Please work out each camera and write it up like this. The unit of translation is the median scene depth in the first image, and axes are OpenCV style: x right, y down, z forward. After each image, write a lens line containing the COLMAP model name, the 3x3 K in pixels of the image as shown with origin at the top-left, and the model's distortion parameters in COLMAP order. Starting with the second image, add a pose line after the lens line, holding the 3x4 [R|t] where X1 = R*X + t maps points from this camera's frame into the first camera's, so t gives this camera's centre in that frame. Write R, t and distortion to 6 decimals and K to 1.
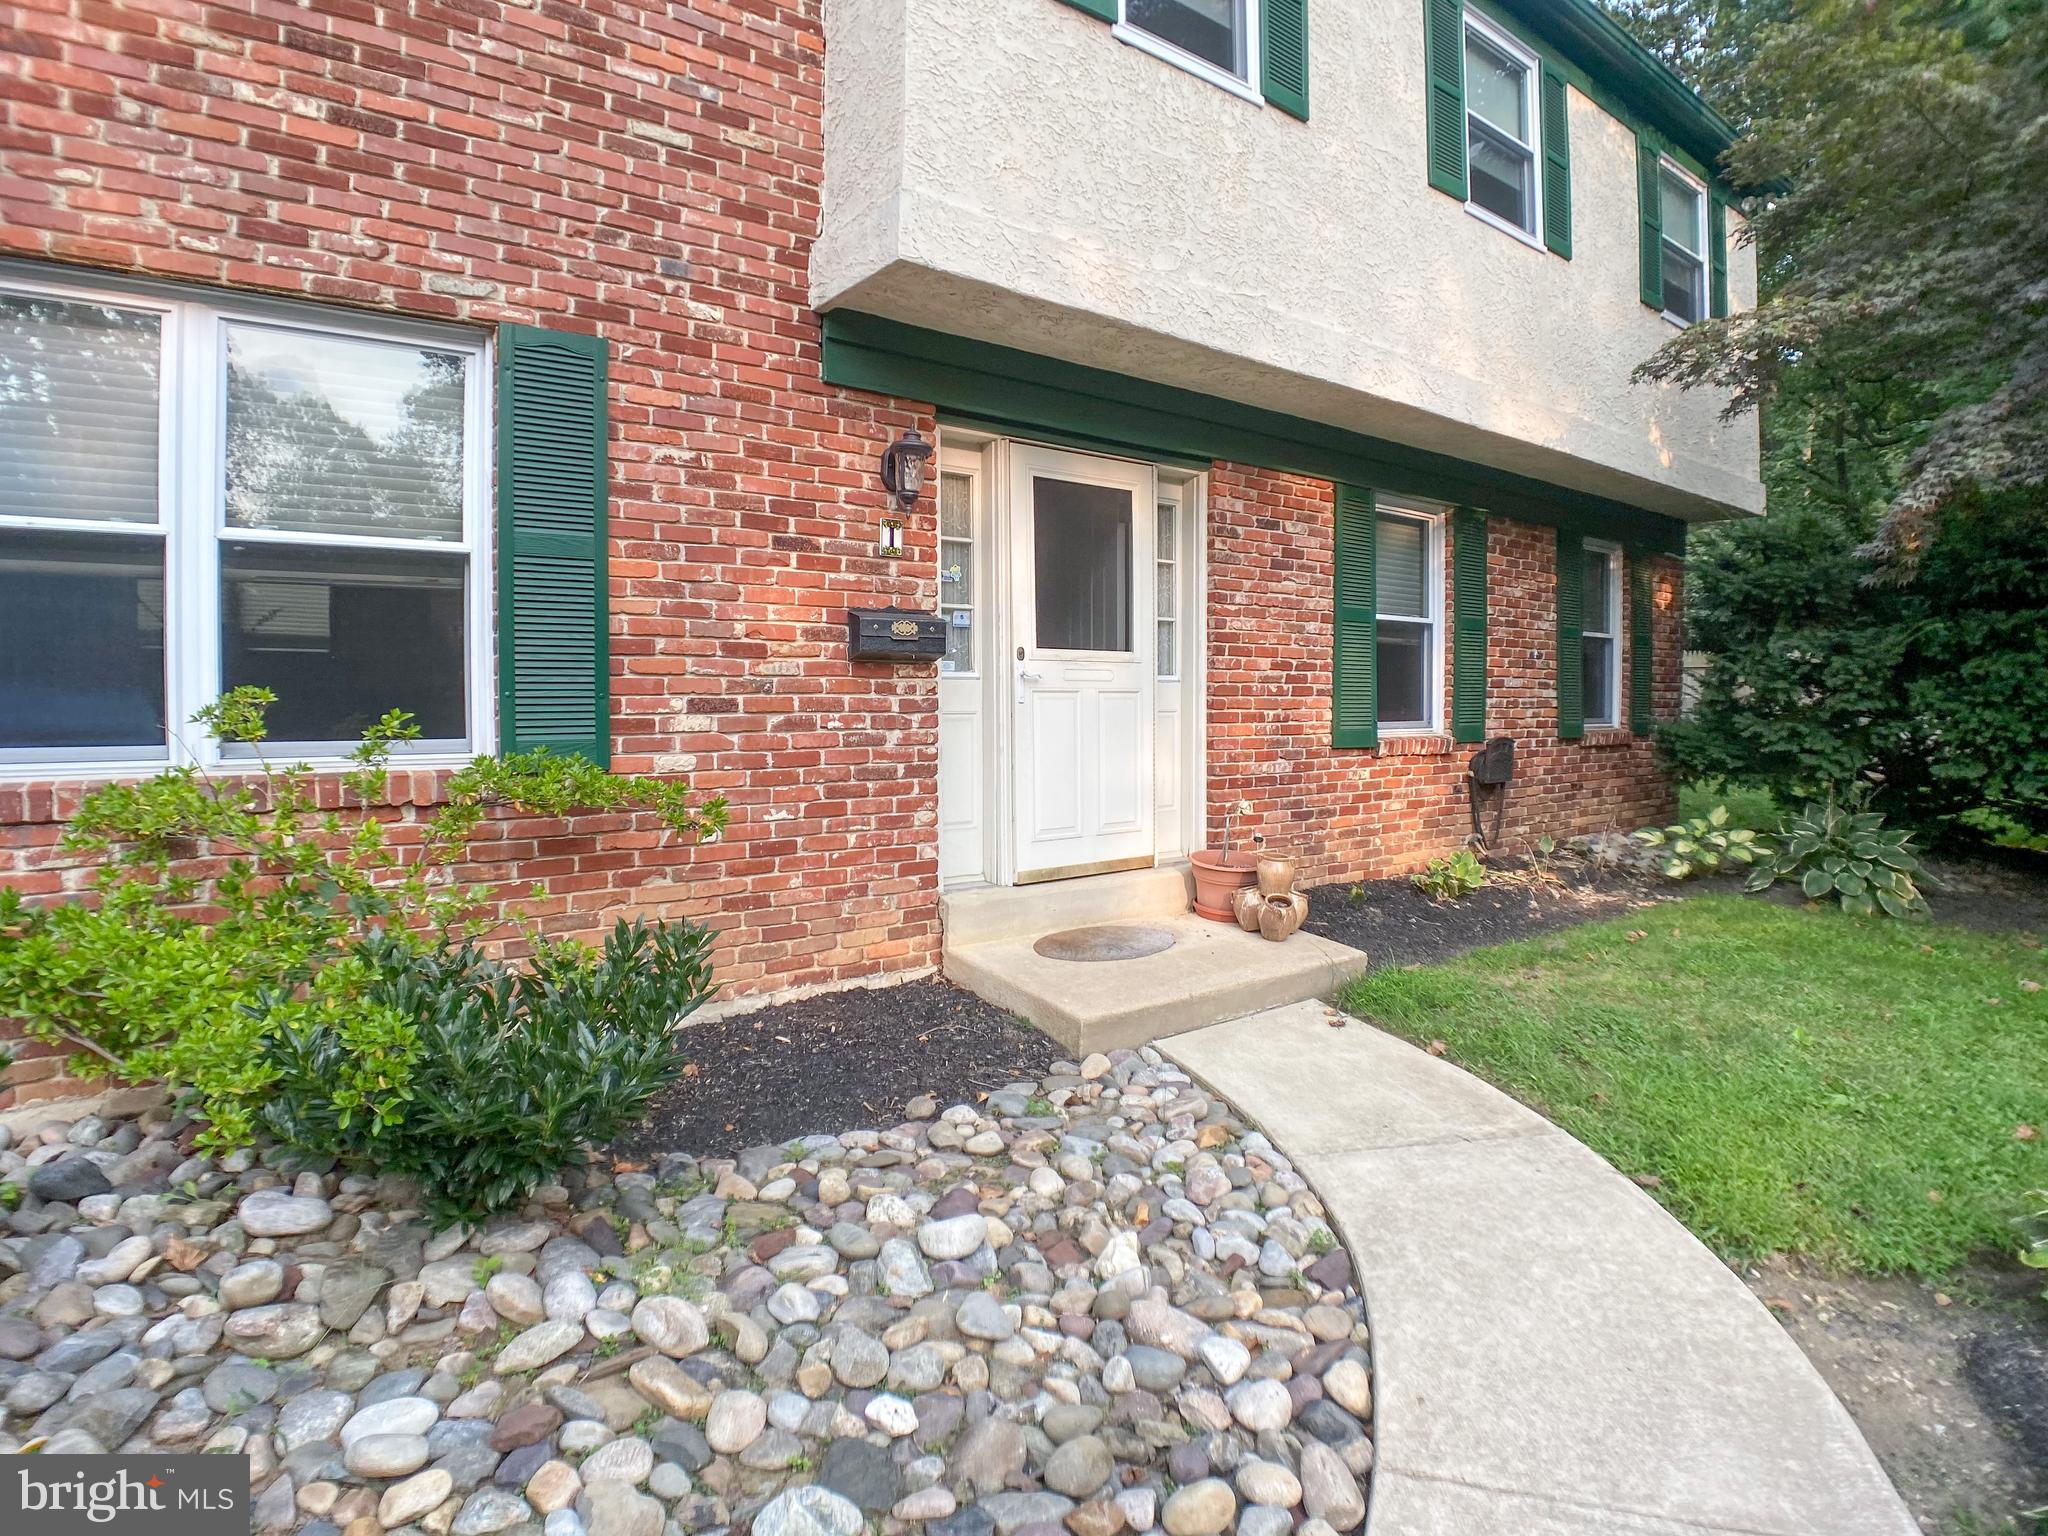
lens RADIAL K [[1090.8, 0, 1032.9], [0, 1090.8, 749.8], [0, 0, 1]] dist [-0.090208, 0.015316]
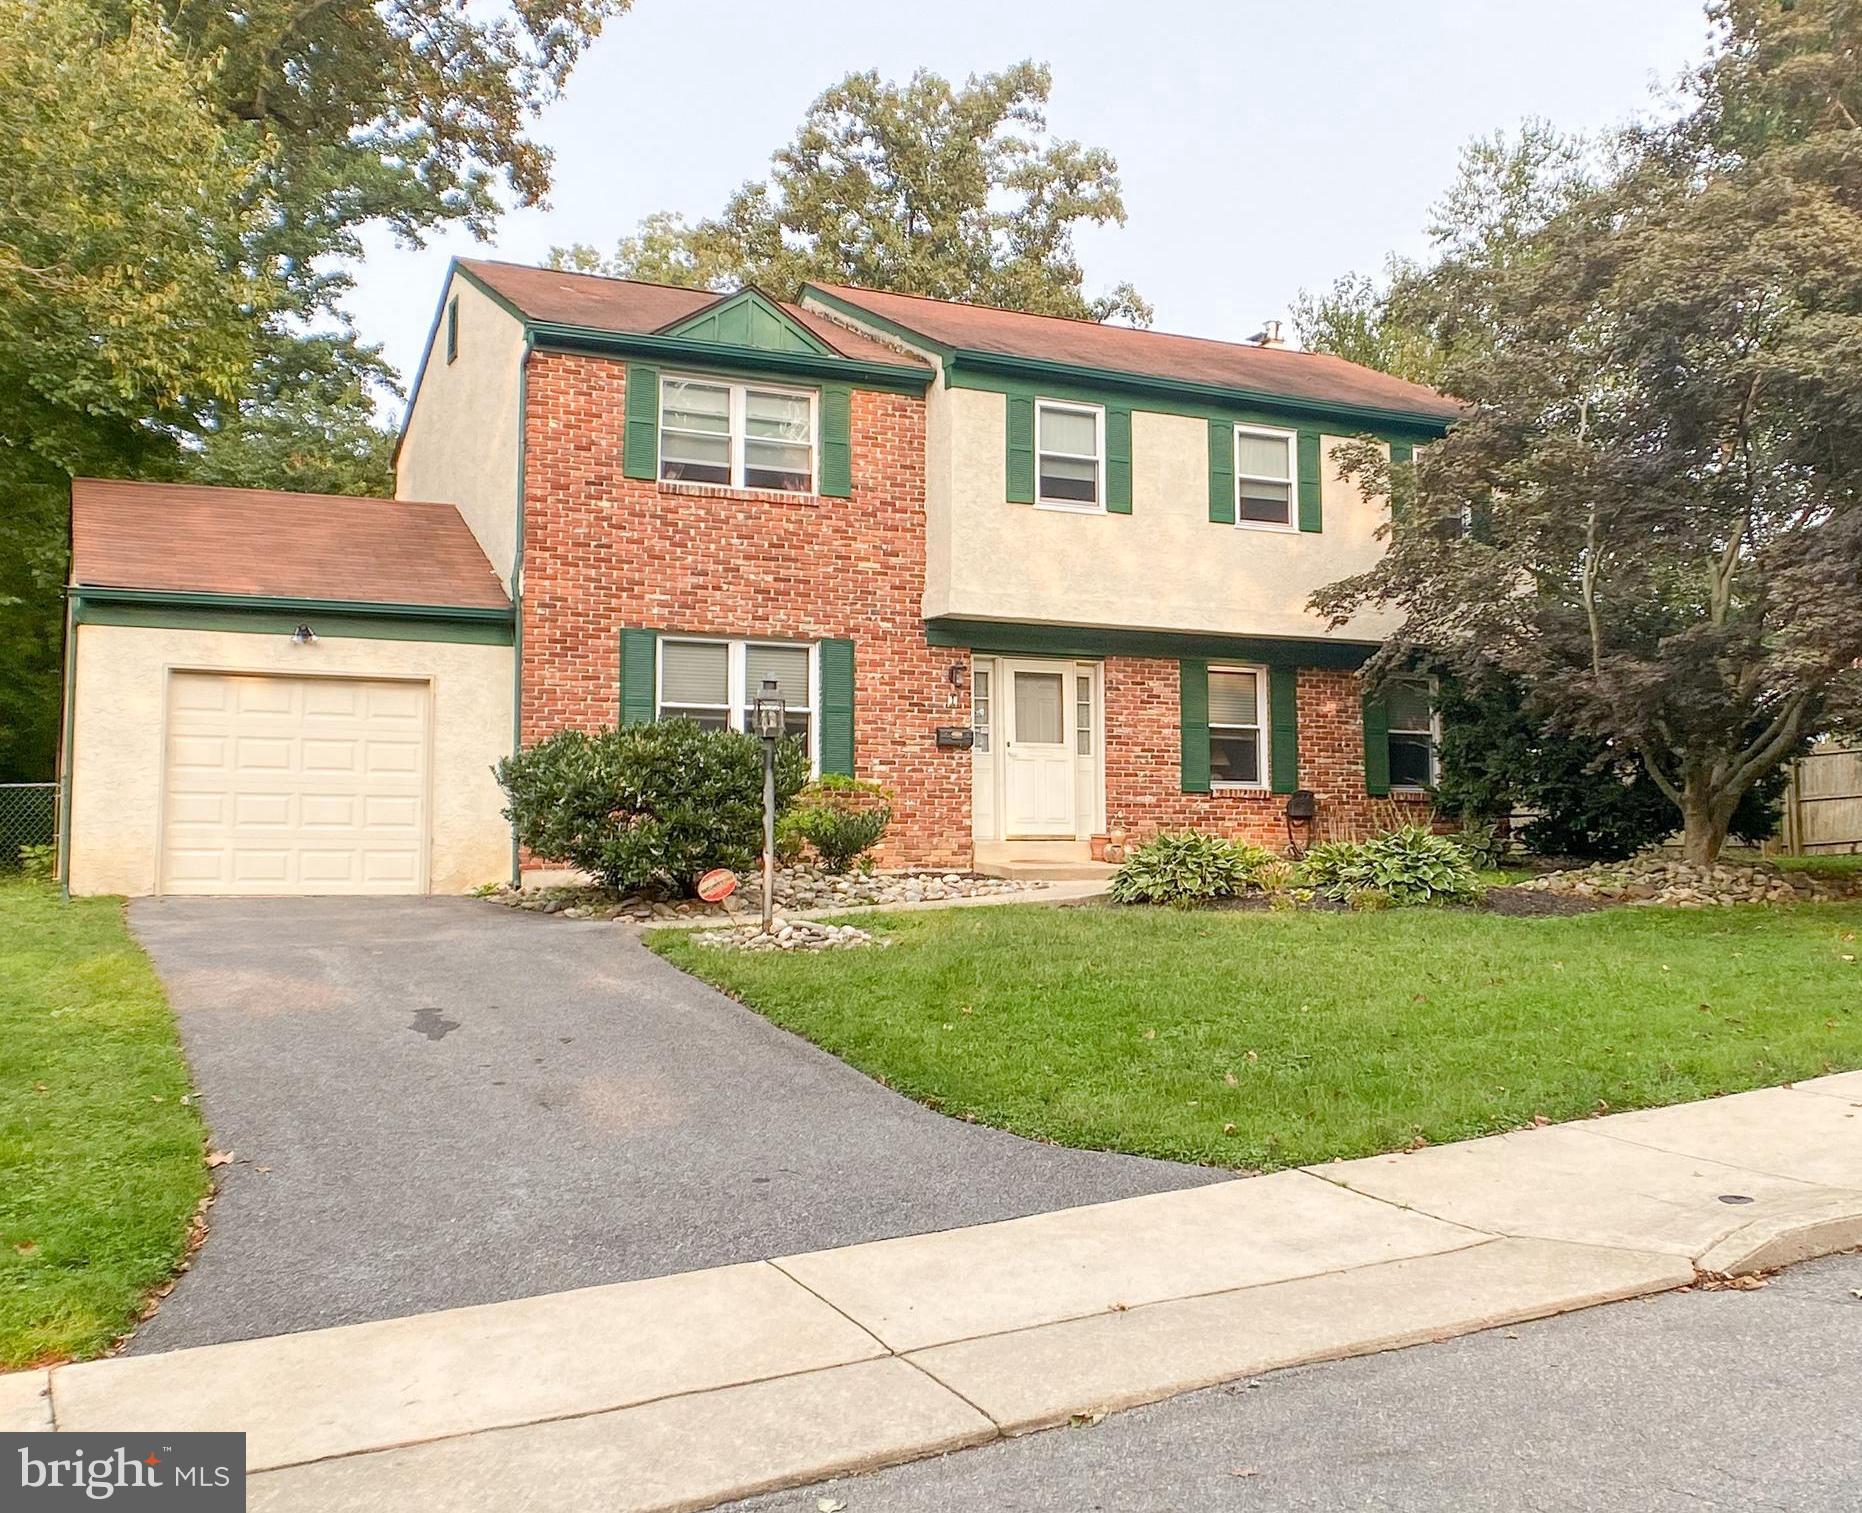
lens RADIAL K [[2548.5, 0, 931.0], [0, 2548.5, 756.5], [0, 0, 1]] dist [-0.003397, -0.001169]
pose [[0.973446, -0.016639, -0.228312, 1.259391], [-0.009157, 0.993726, -0.111464, 0.645612], [0.228734, 0.110595, 0.967186, -5.107934]]
